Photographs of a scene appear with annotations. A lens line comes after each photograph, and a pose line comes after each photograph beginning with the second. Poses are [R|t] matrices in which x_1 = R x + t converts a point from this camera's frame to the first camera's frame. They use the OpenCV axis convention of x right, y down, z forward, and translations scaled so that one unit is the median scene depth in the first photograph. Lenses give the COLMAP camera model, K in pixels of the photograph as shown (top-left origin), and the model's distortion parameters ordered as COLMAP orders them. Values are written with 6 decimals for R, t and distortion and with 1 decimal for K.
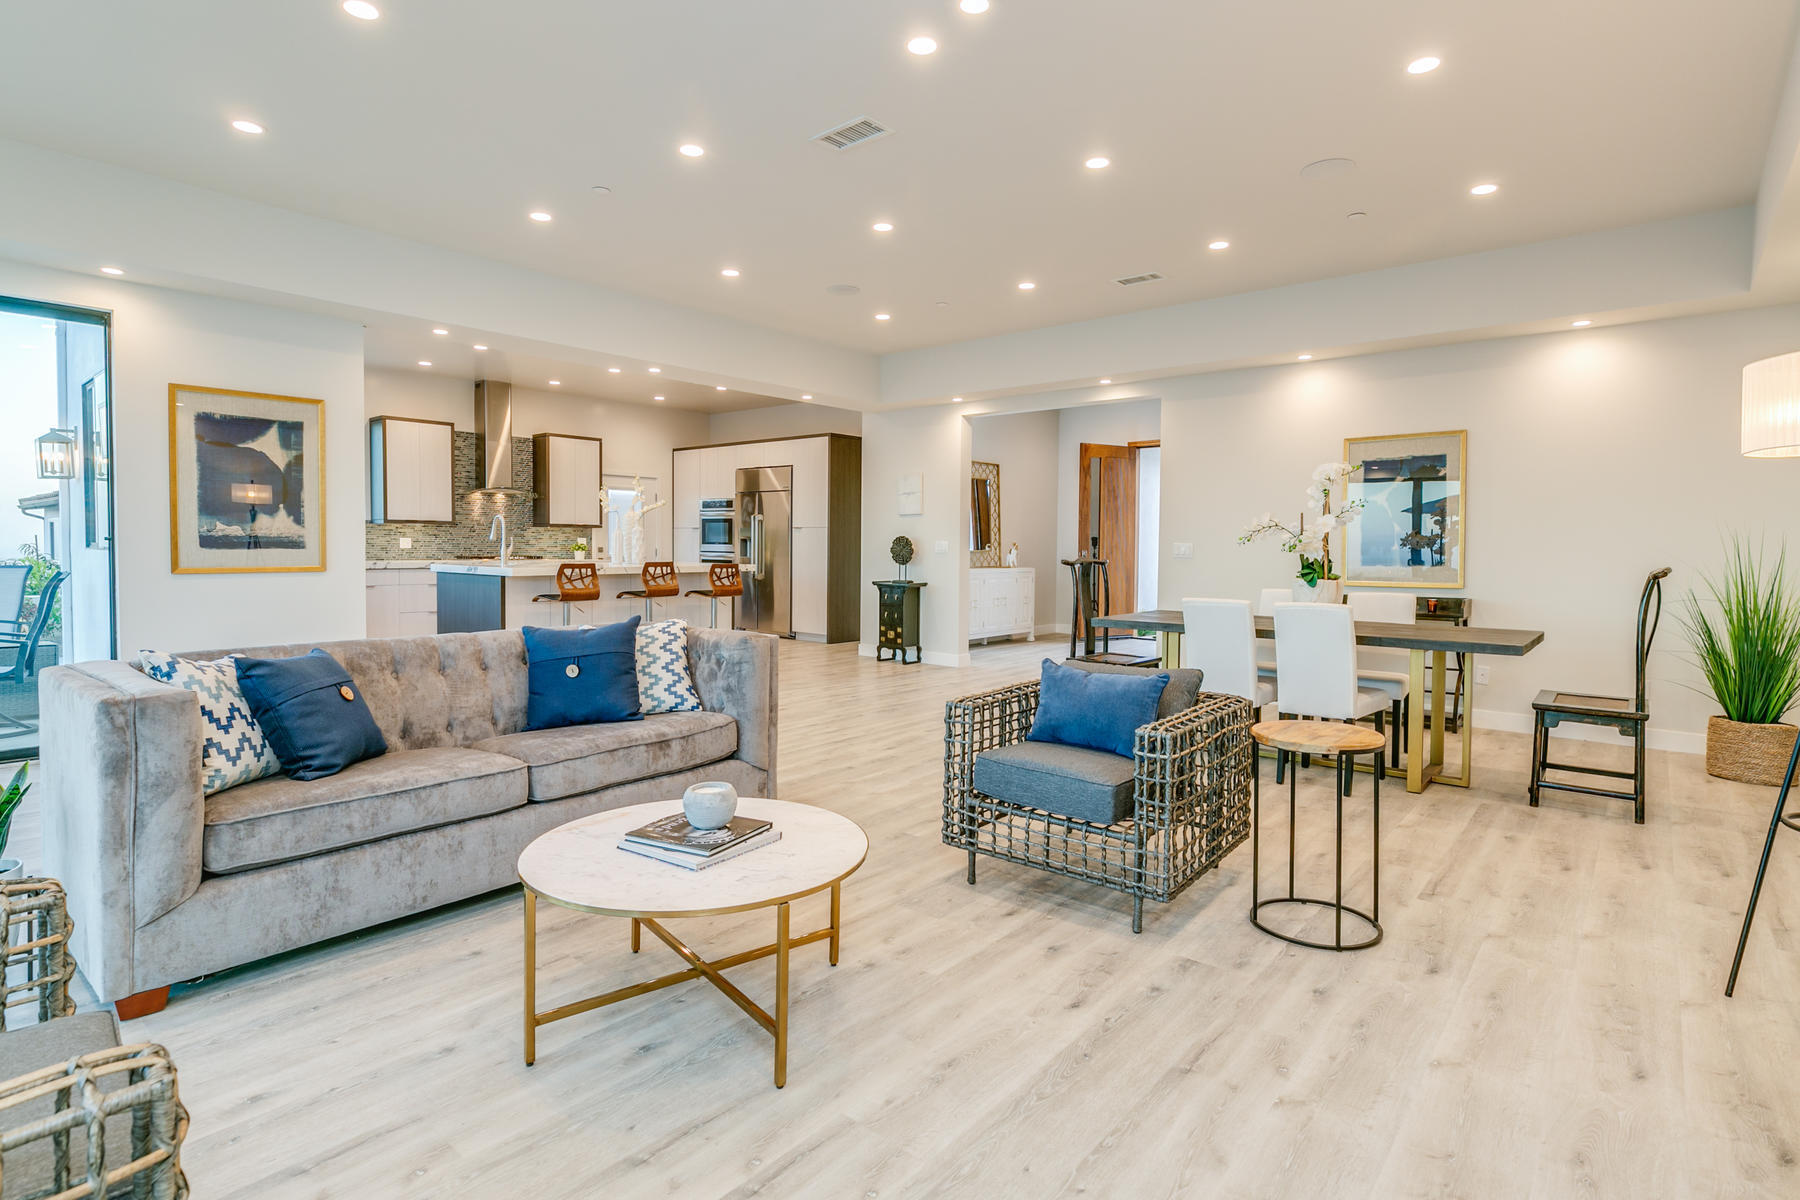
lens RADIAL K [[931.9, 0, 954.2], [0, 931.9, 579.0], [0, 0, 1]] dist [-0.000230, -0.000011]
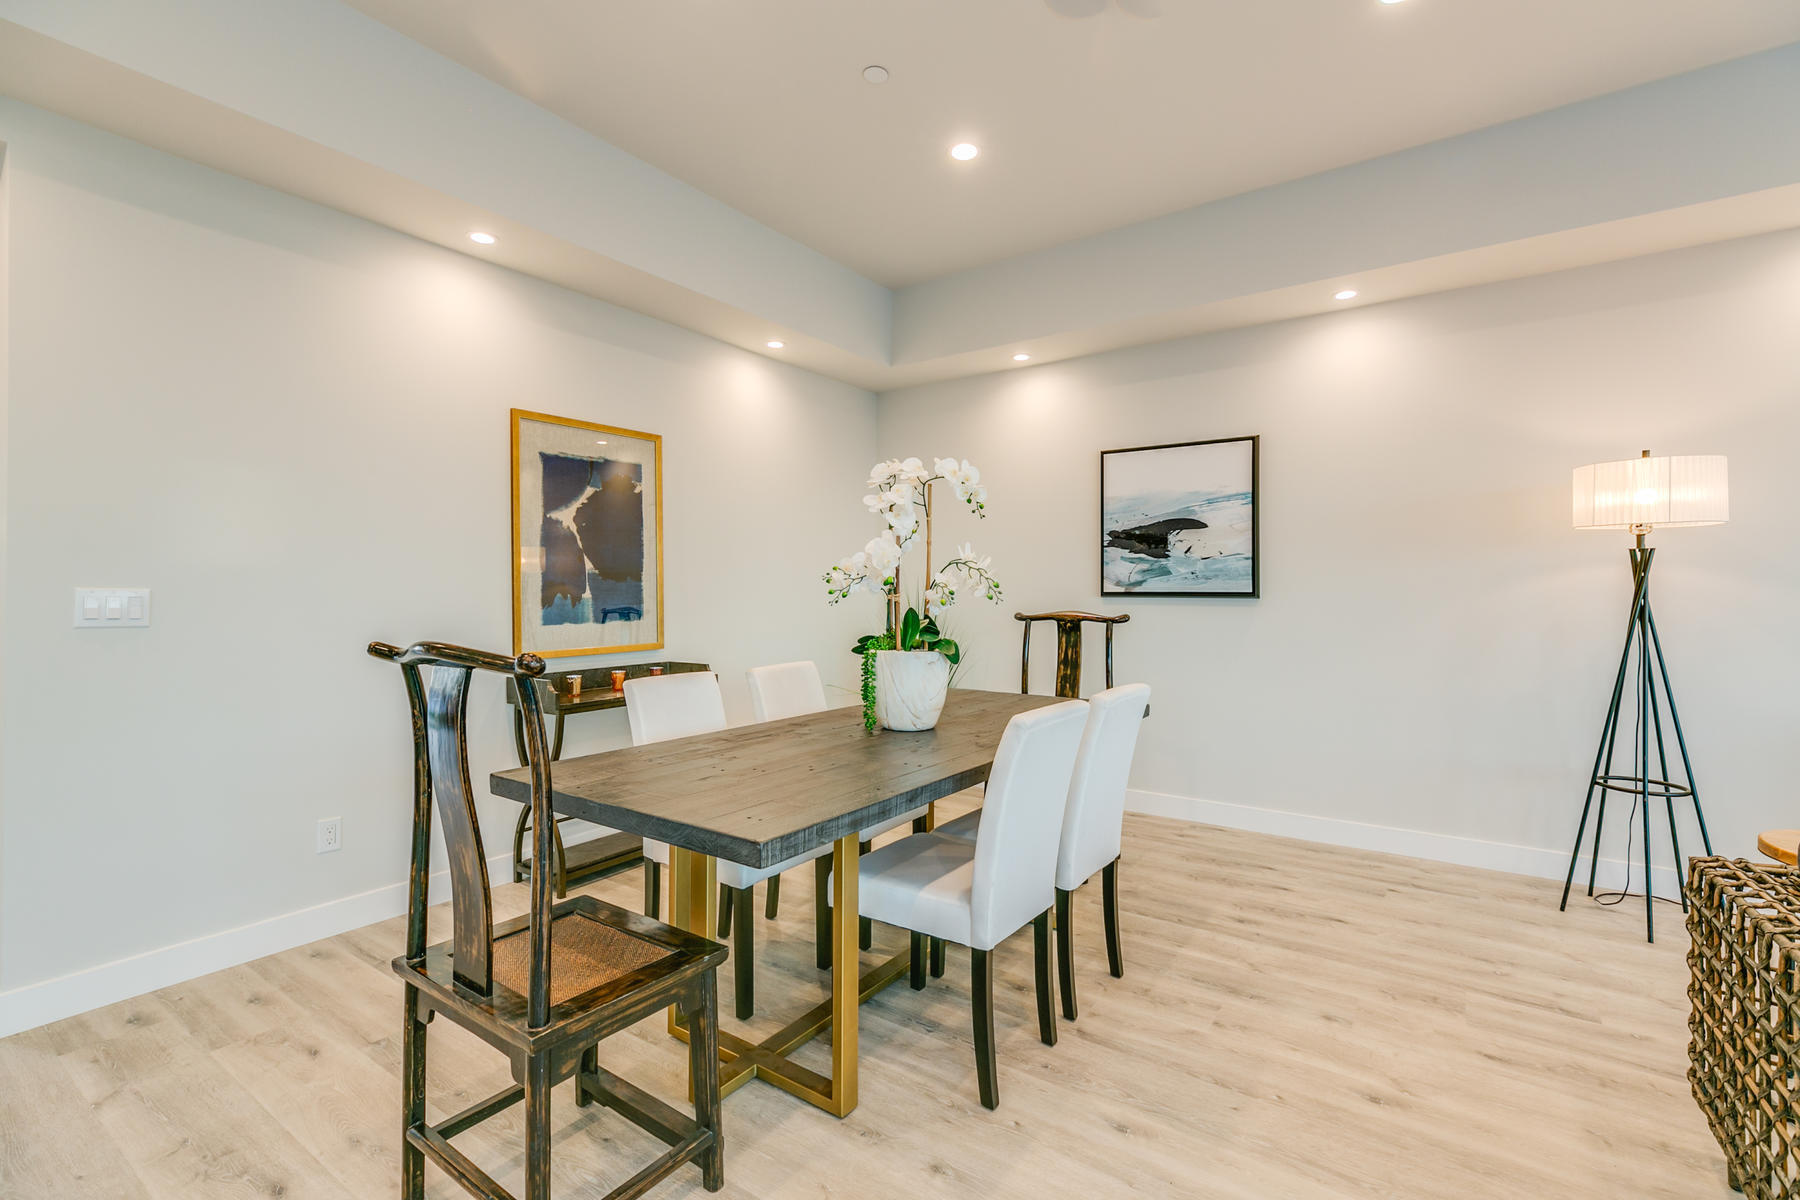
lens RADIAL K [[781.8, 0, 934.3], [0, 781.8, 594.4], [0, 0, 1]] dist [0.000996, 0.000229]
pose [[-0.054625, -0.002701, 0.998503, -0.053669], [0.034692, 0.999387, 0.004602, -0.019880], [-0.997904, 0.034892, -0.054498, 0.535740]]
